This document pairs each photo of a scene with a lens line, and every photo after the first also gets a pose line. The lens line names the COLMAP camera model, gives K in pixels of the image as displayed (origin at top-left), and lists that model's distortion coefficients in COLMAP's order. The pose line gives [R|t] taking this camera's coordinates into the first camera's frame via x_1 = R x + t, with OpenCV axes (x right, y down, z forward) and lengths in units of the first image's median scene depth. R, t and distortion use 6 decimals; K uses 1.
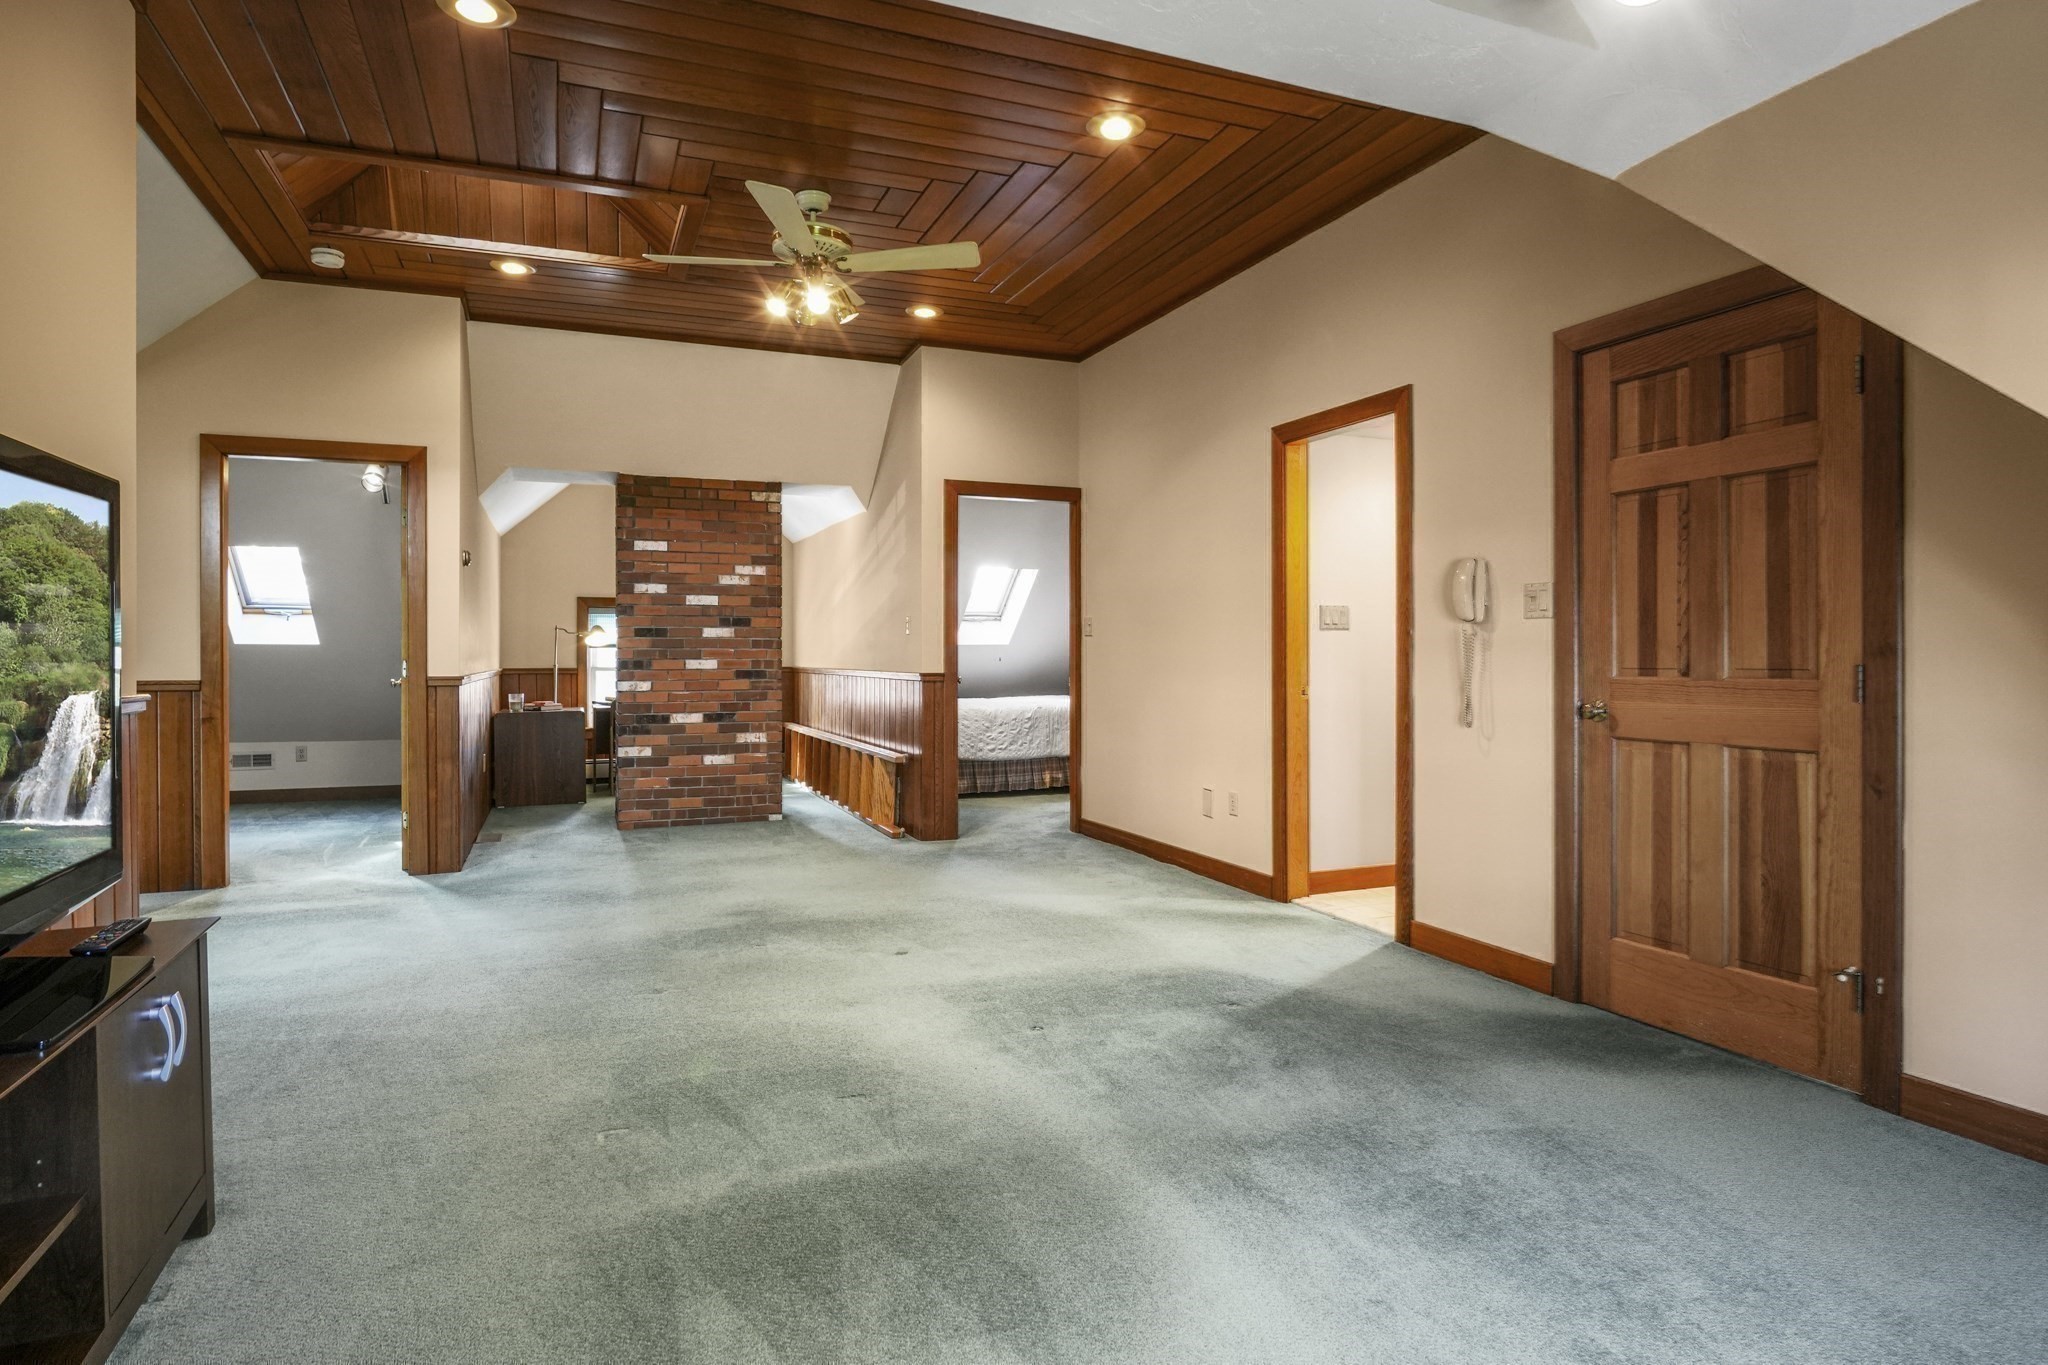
lens RADIAL K [[1106.6, 0, 1021.6], [0, 1106.6, 667.2], [0, 0, 1]] dist [0.000011, -0.000088]
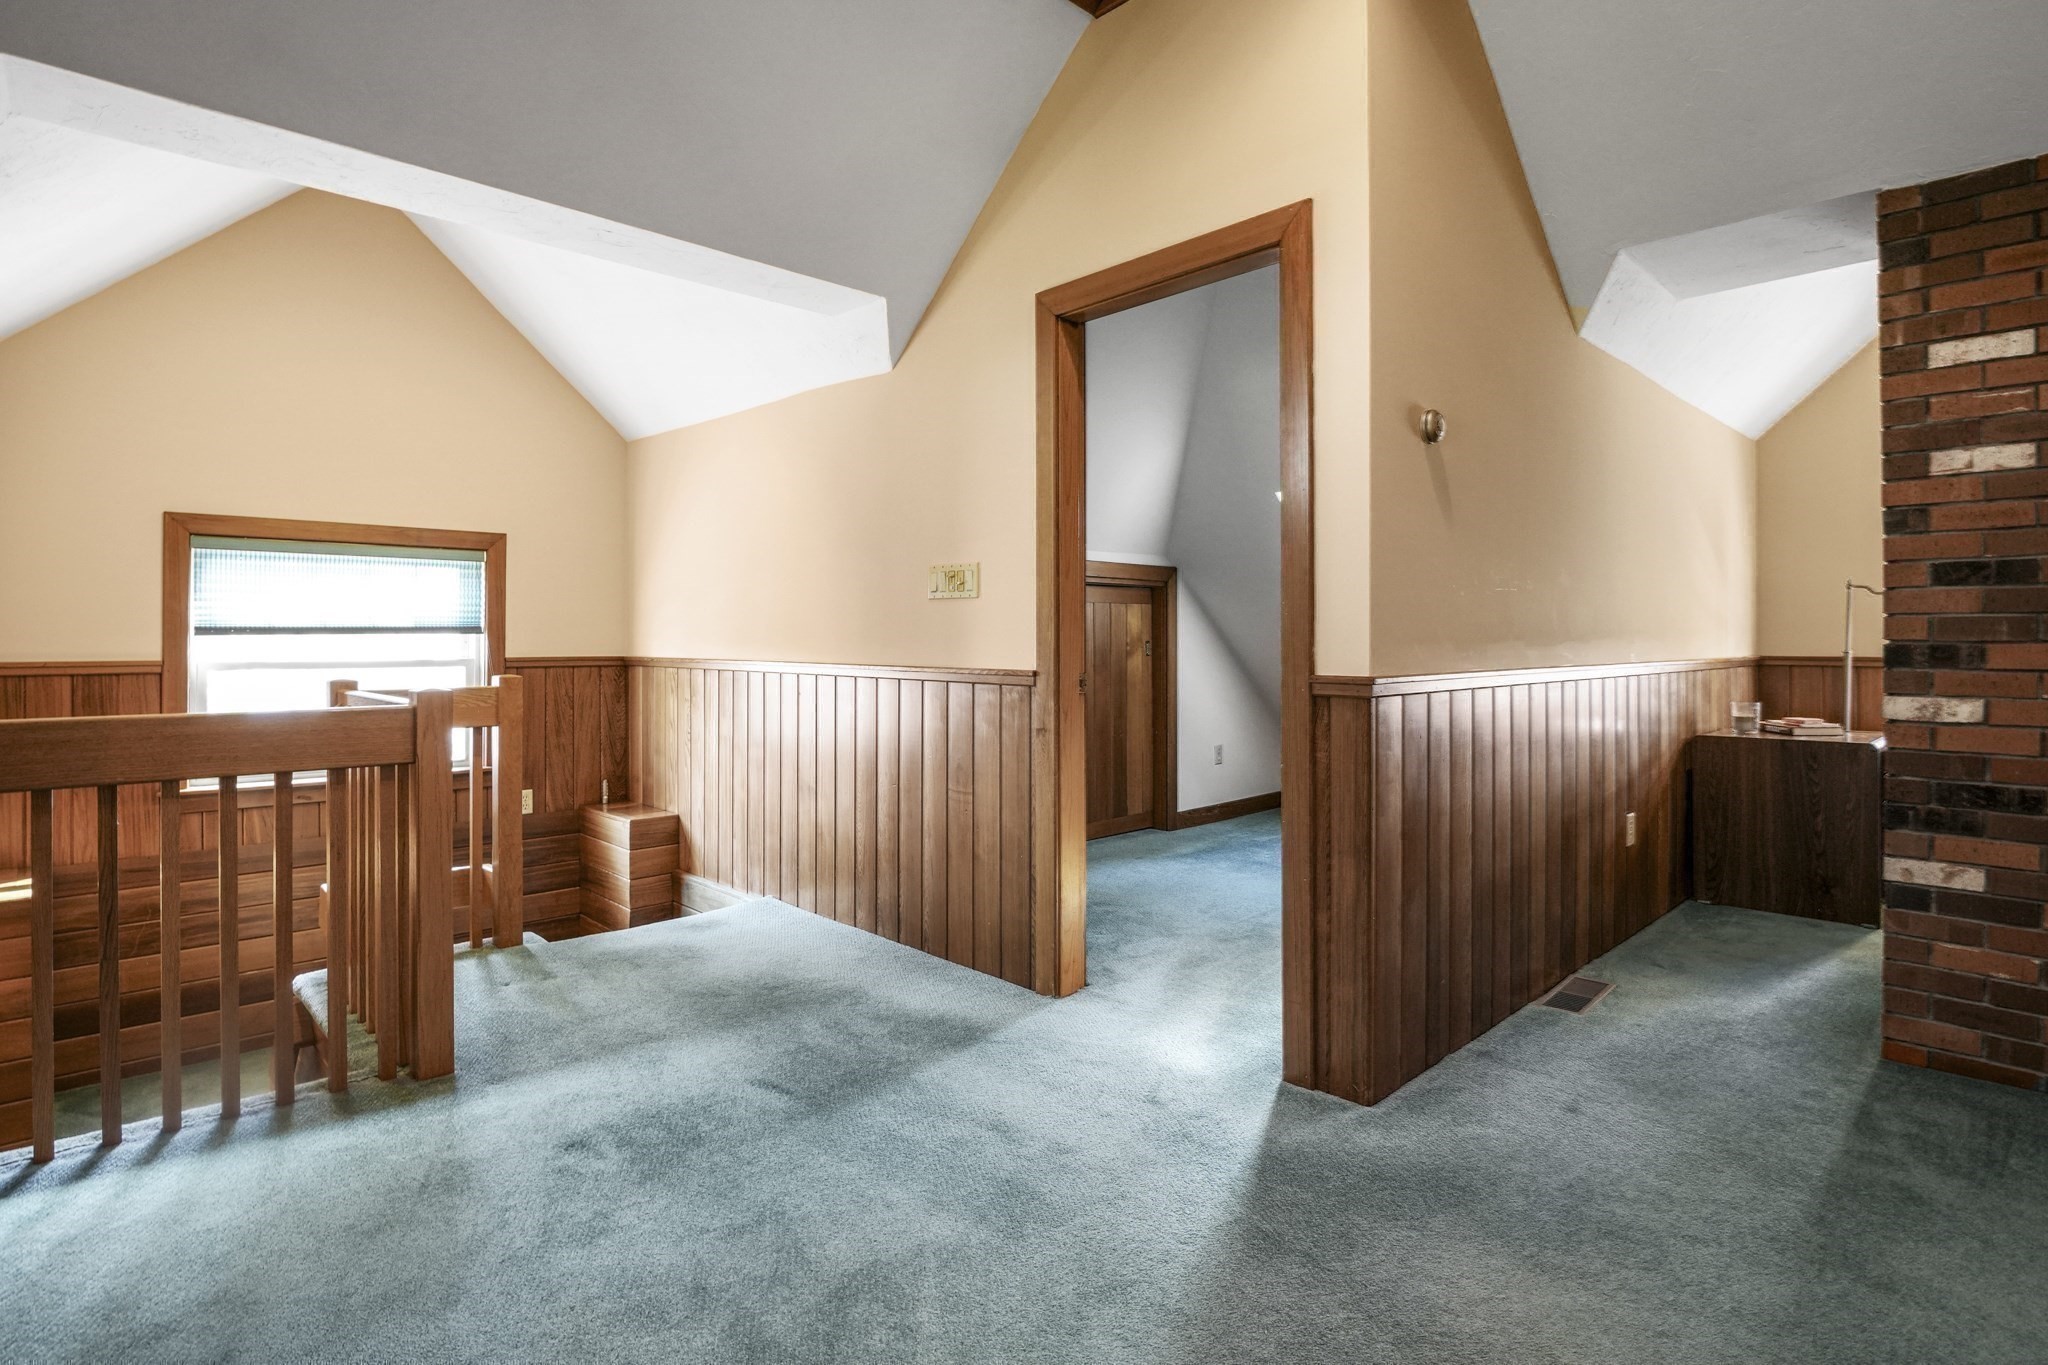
lens RADIAL K [[1023.6, 0, 1050.1], [0, 1023.6, 629.7], [0, 0, 1]] dist [-0.015690, -0.001089]
pose [[0.382316, -0.005598, -0.924015, -0.134528], [-0.011340, 0.999878, -0.010749, -0.004019], [0.923962, 0.014588, 0.382205, 0.566218]]
